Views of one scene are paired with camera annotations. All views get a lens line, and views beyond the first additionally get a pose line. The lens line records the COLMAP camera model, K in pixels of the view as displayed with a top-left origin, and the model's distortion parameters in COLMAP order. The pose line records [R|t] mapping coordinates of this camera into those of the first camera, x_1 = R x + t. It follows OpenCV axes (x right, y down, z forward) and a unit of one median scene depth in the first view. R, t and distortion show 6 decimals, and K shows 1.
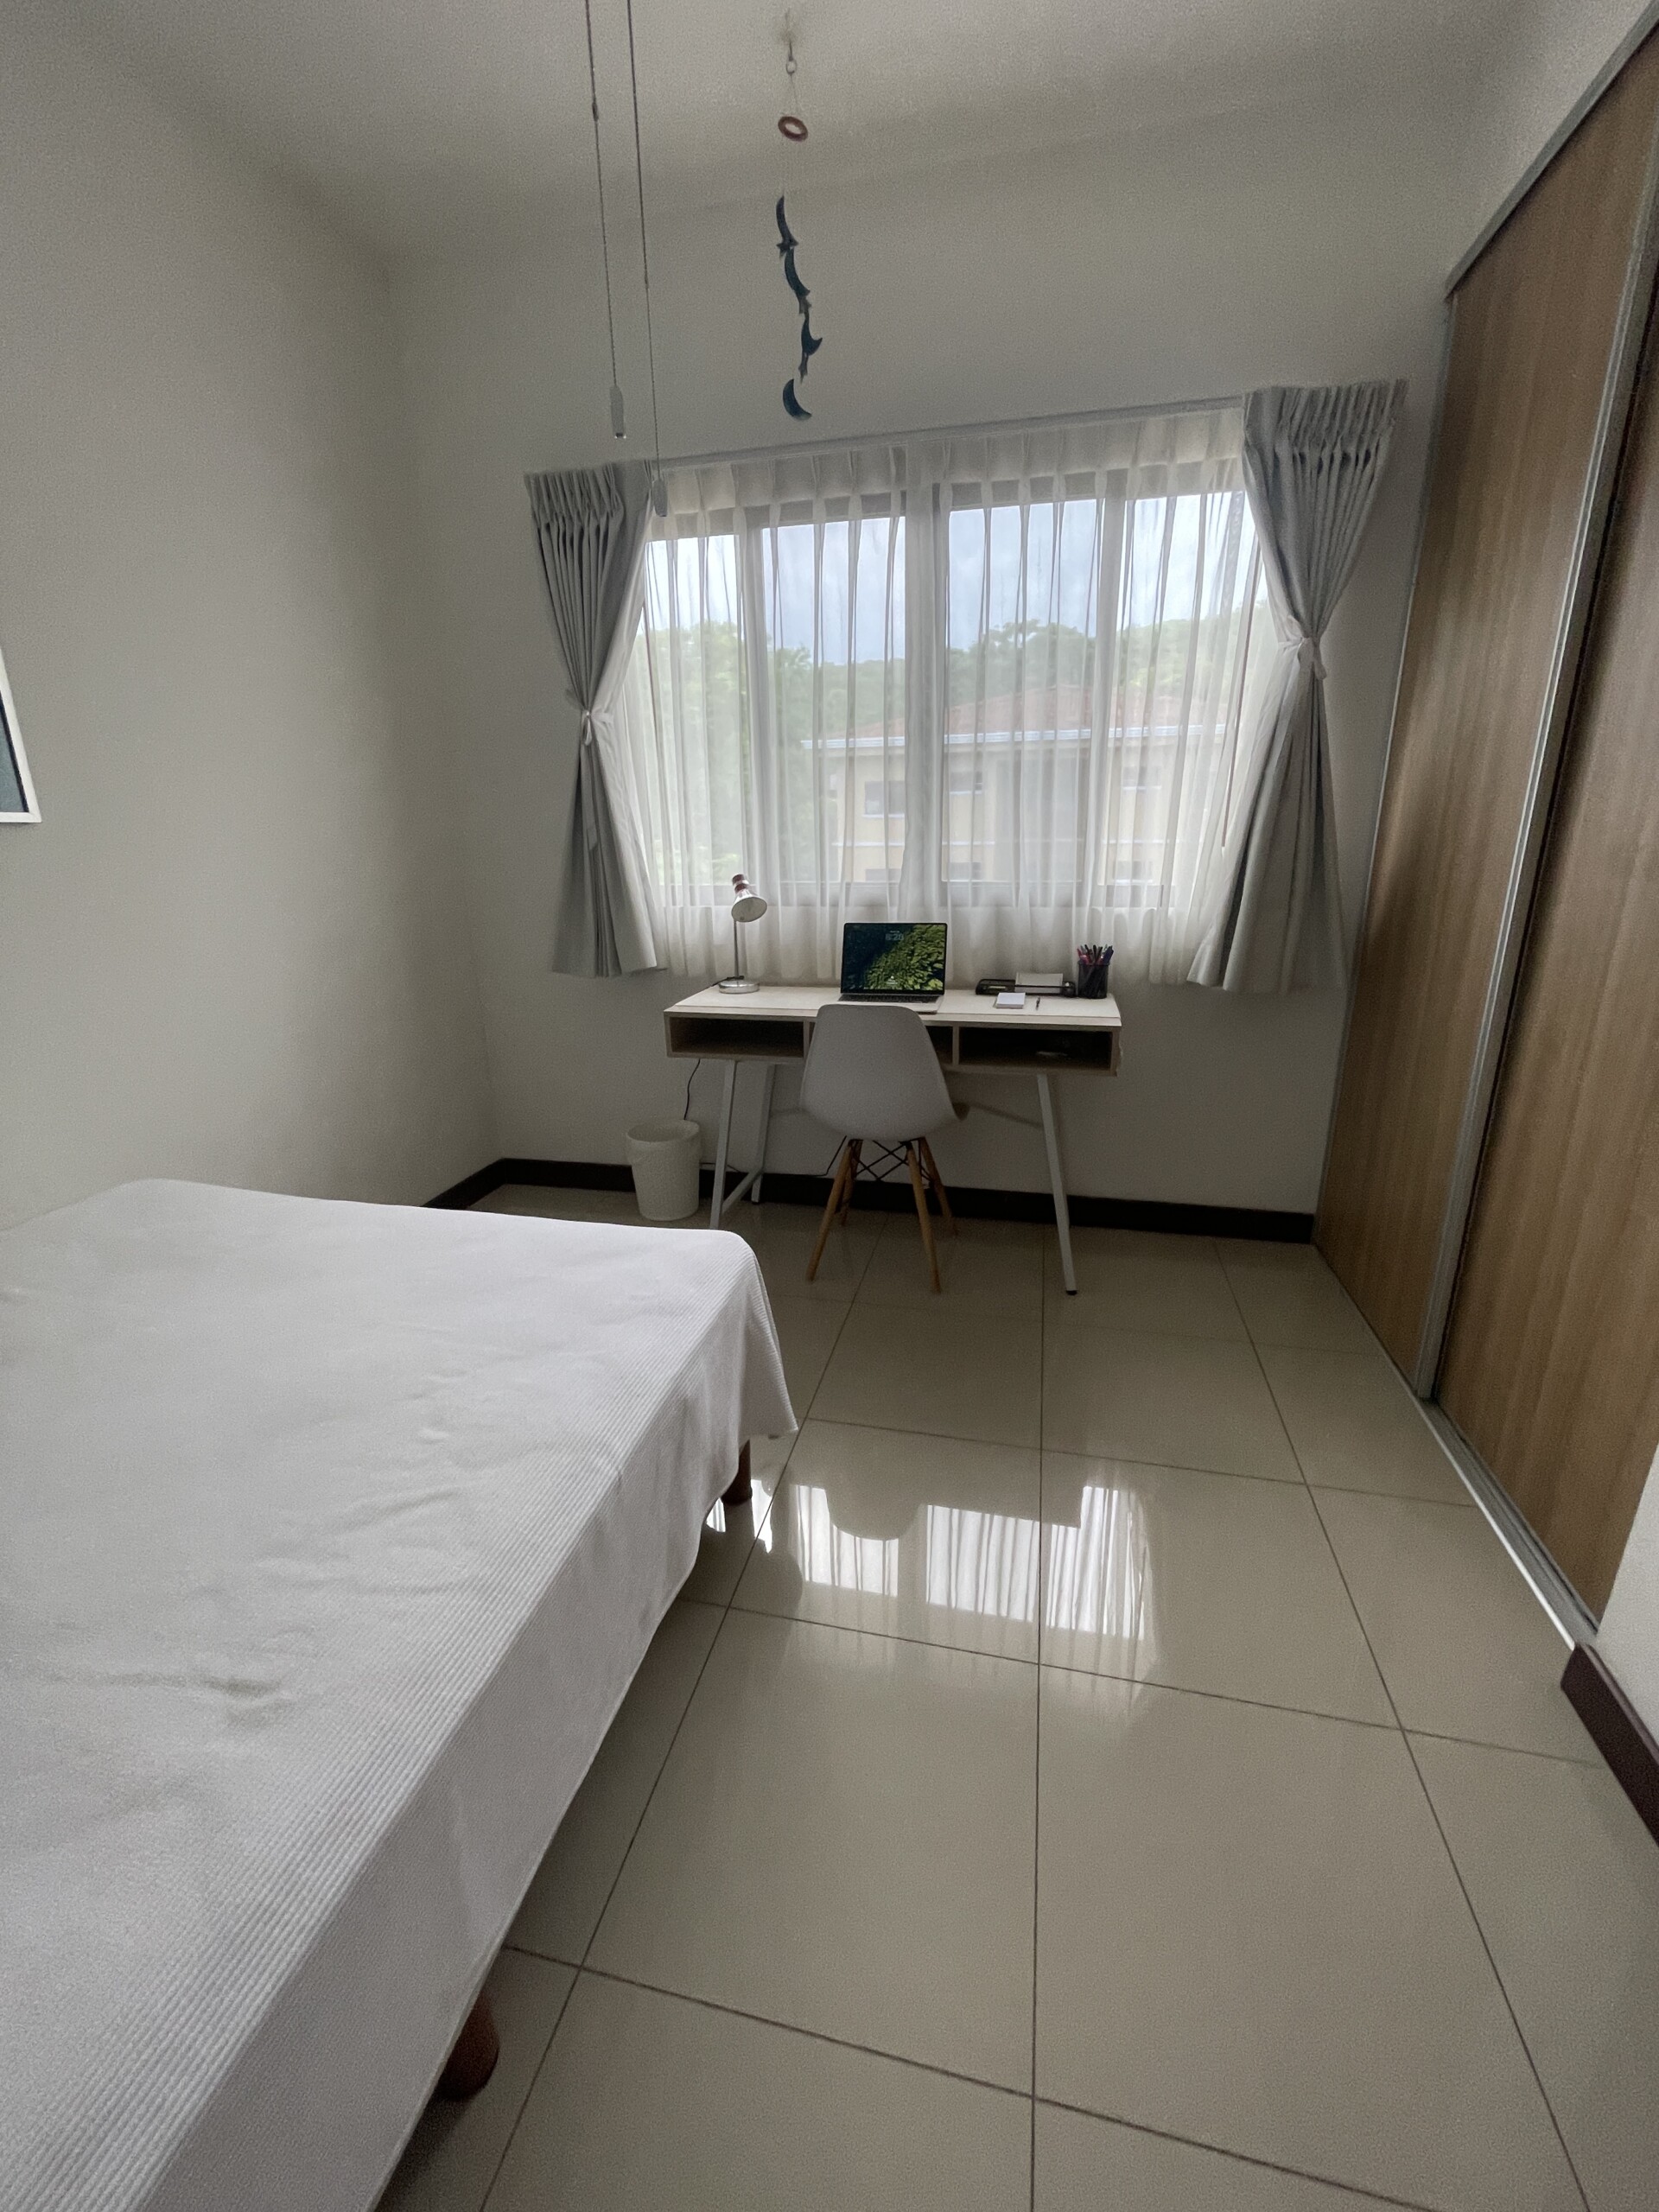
lens RADIAL K [[890.9, 0, 838.0], [0, 890.9, 1105.7], [0, 0, 1]] dist [-0.002707, -0.000434]
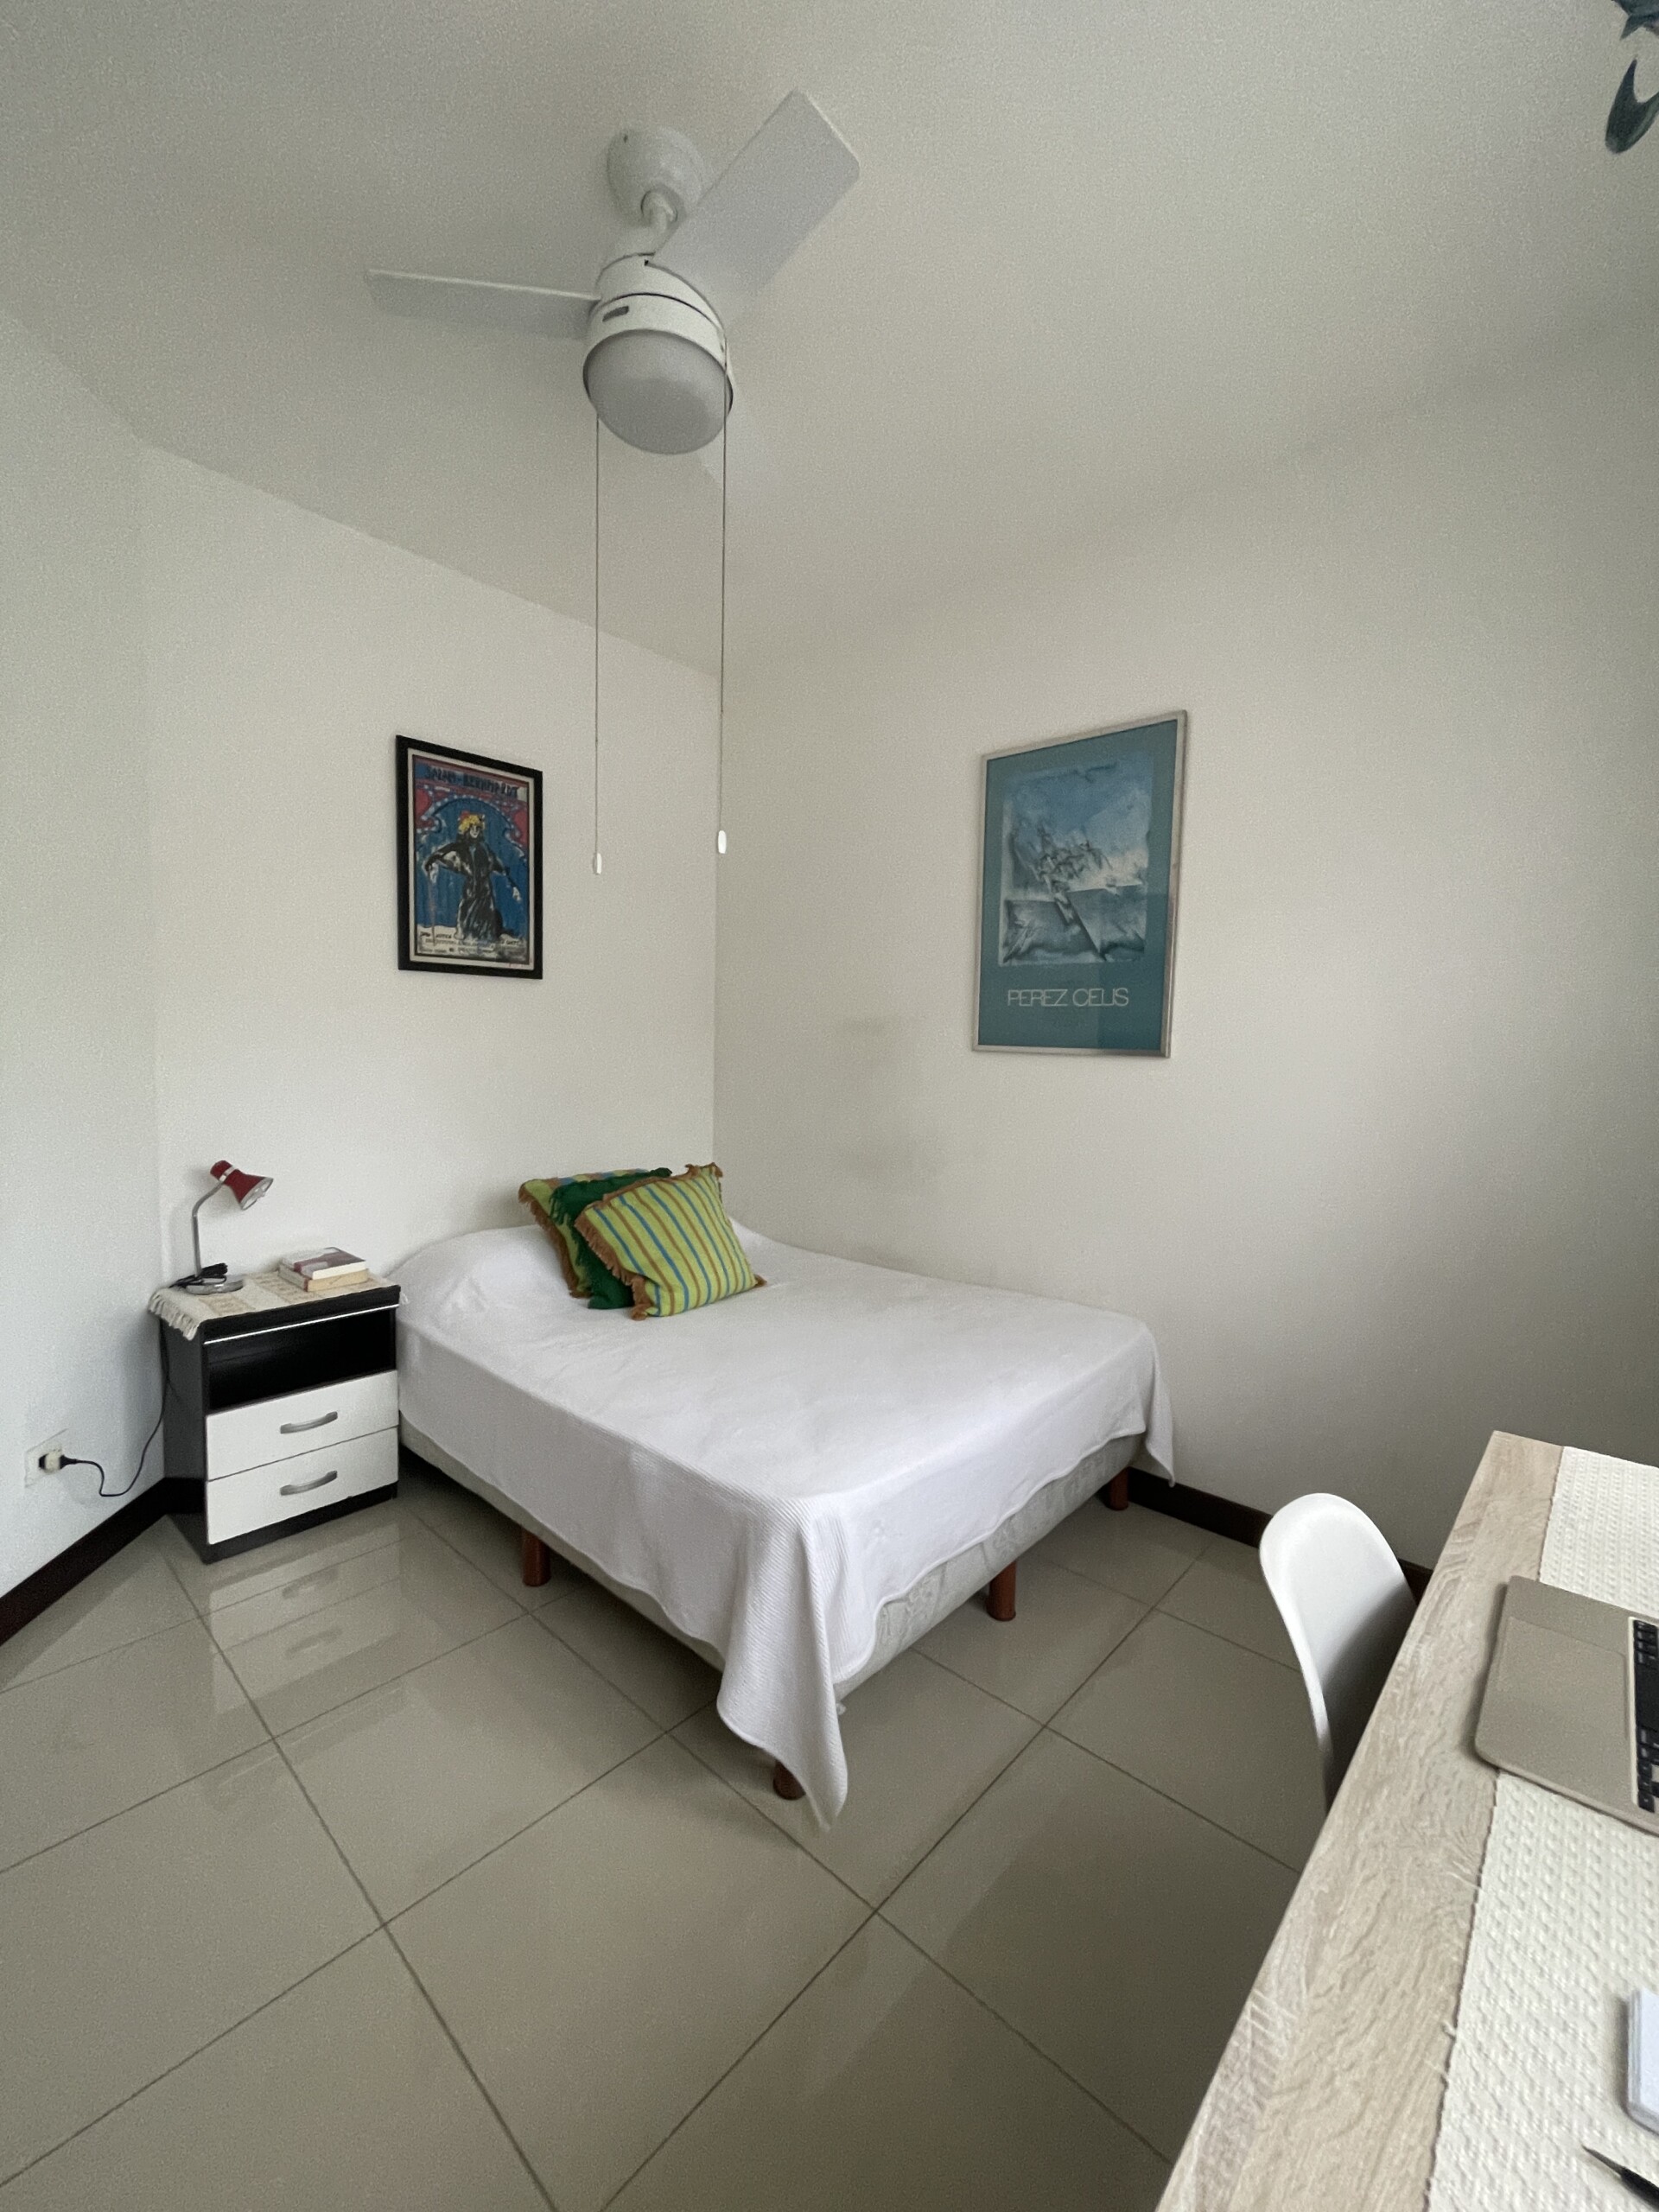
lens RADIAL K [[890.9, 0, 838.0], [0, 890.9, 1105.7], [0, 0, 1]] dist [-0.002707, -0.000434]
pose [[-0.489046, 0.067289, -0.869659, 0.408631], [-0.270688, 0.936088, 0.224649, -0.286625], [0.829193, 0.345270, -0.439576, 0.824081]]
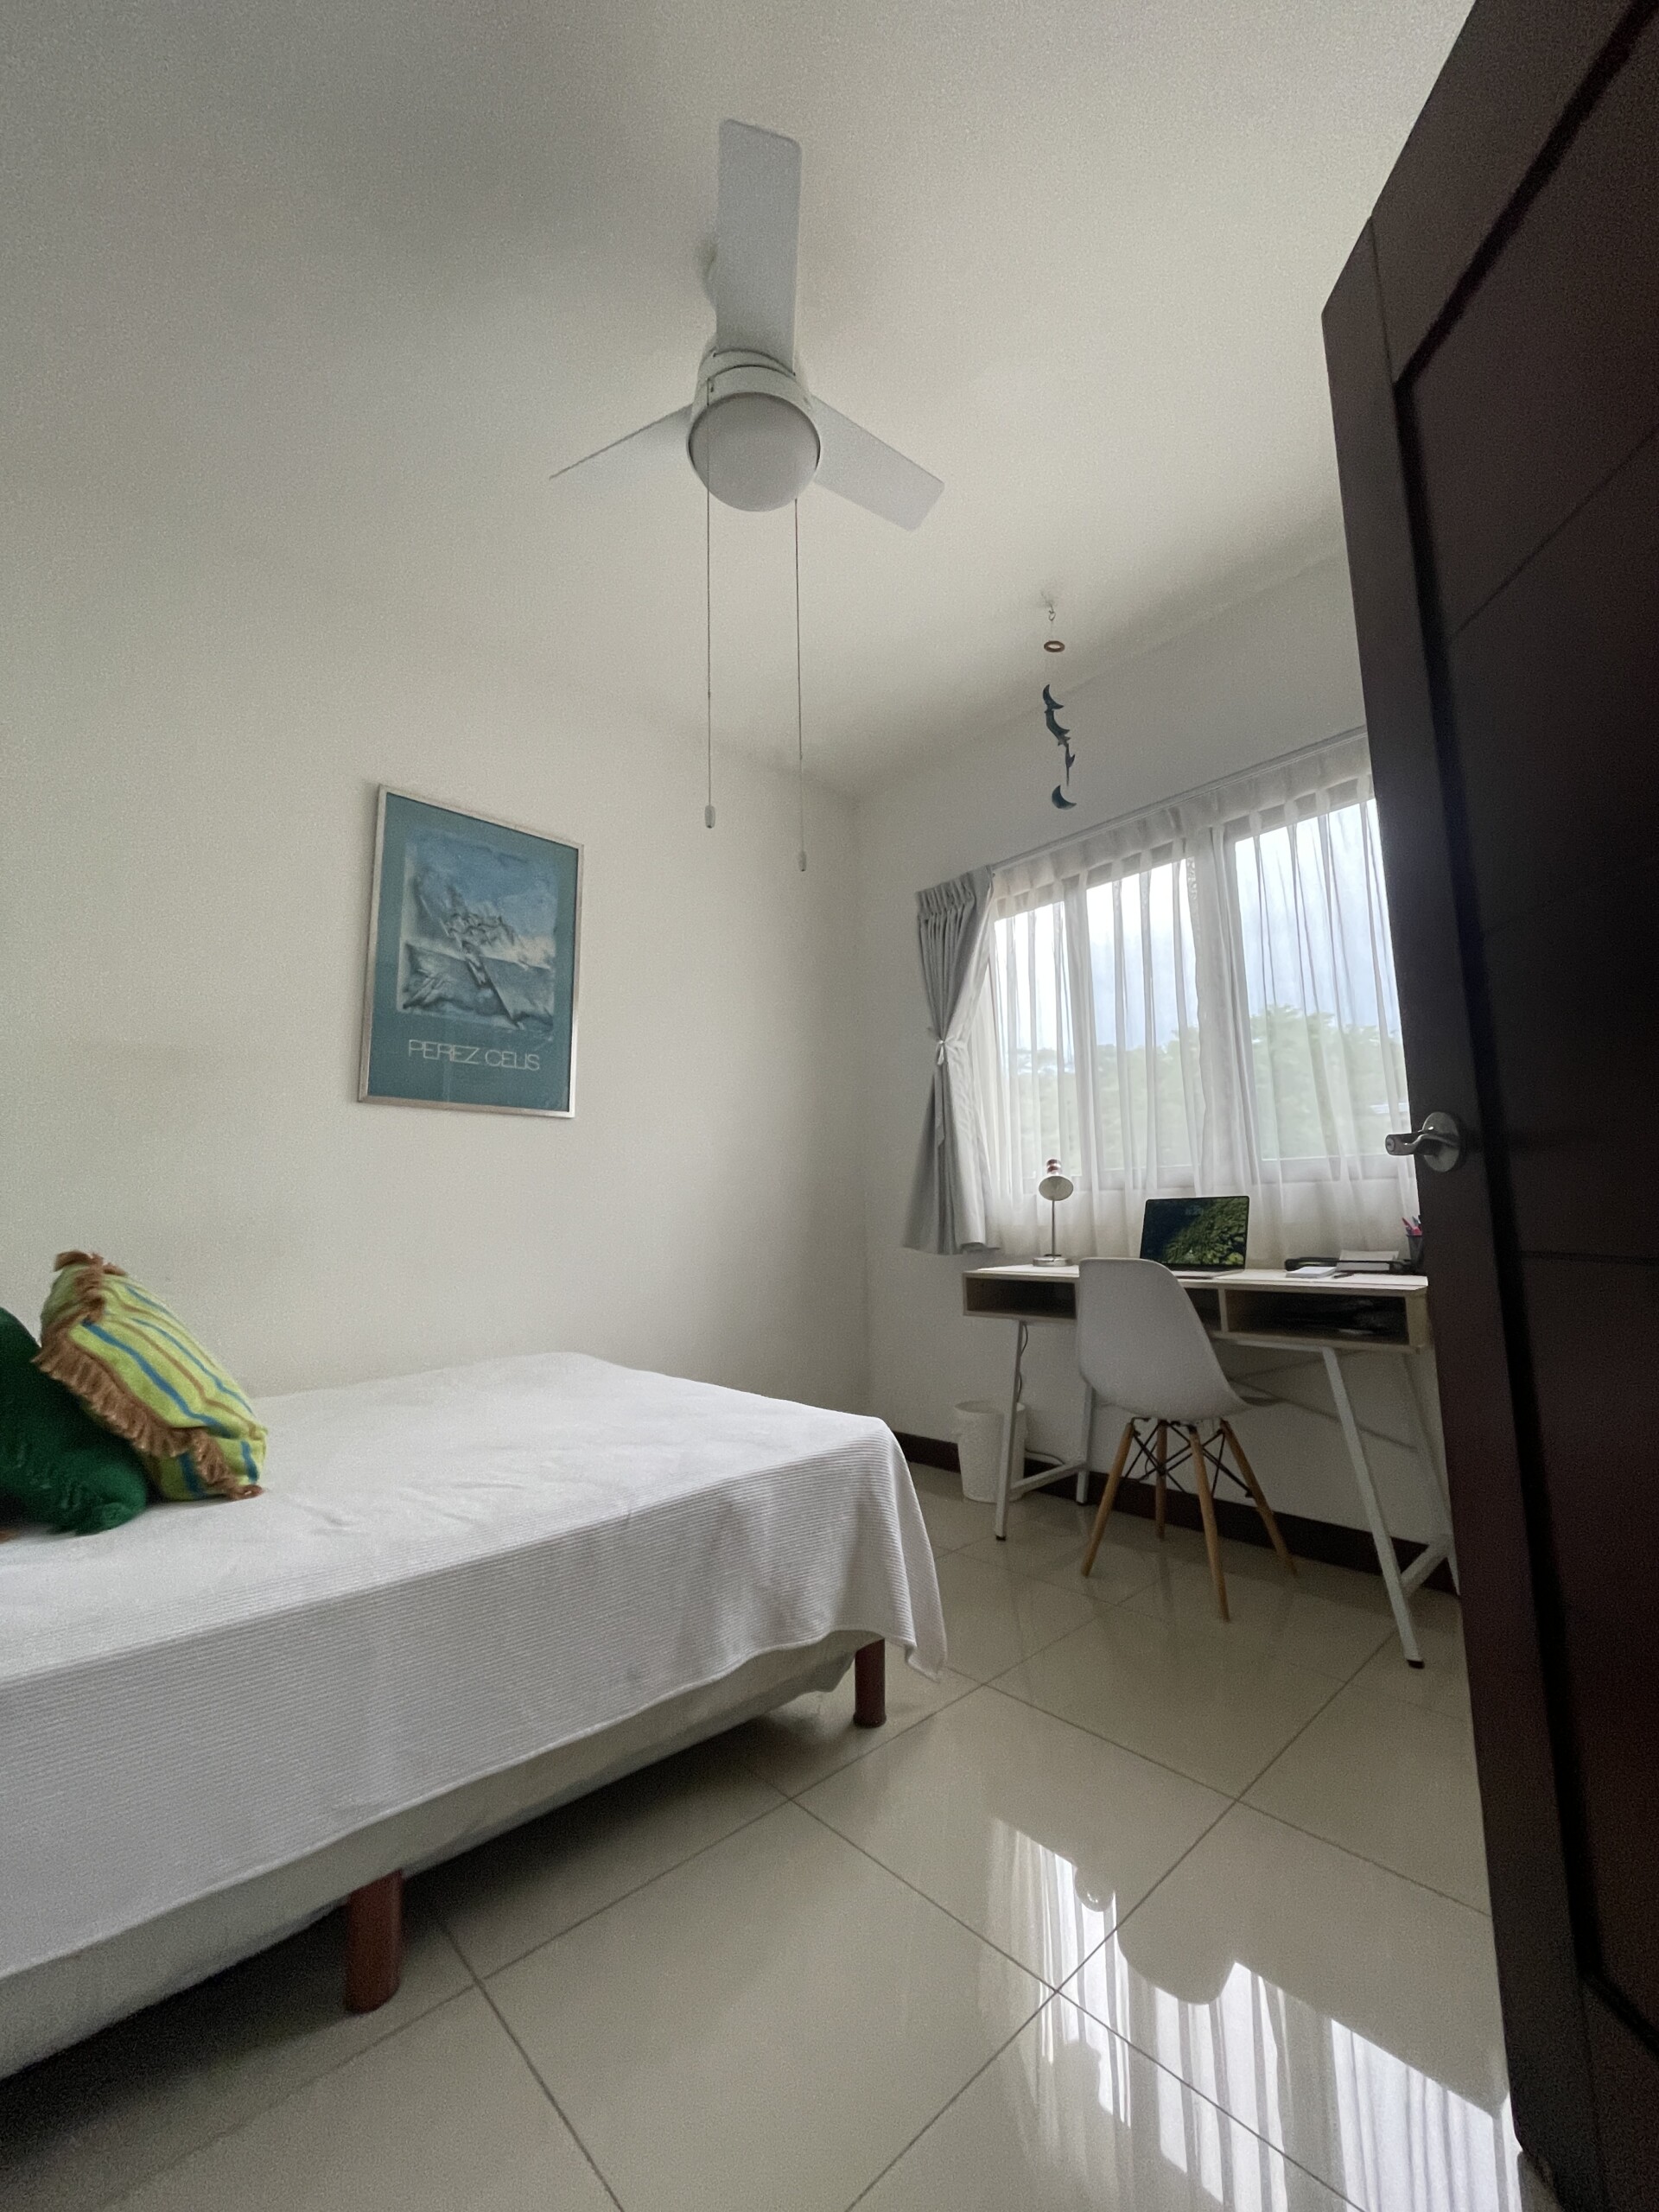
lens RADIAL K [[890.9, 0, 838.0], [0, 890.9, 1105.7], [0, 0, 1]] dist [-0.002707, -0.000434]
pose [[0.826213, -0.071815, -0.558762, 0.303357], [-0.160173, 0.920963, -0.355206, 0.118518], [0.540108, 0.382975, 0.749409, 0.004407]]
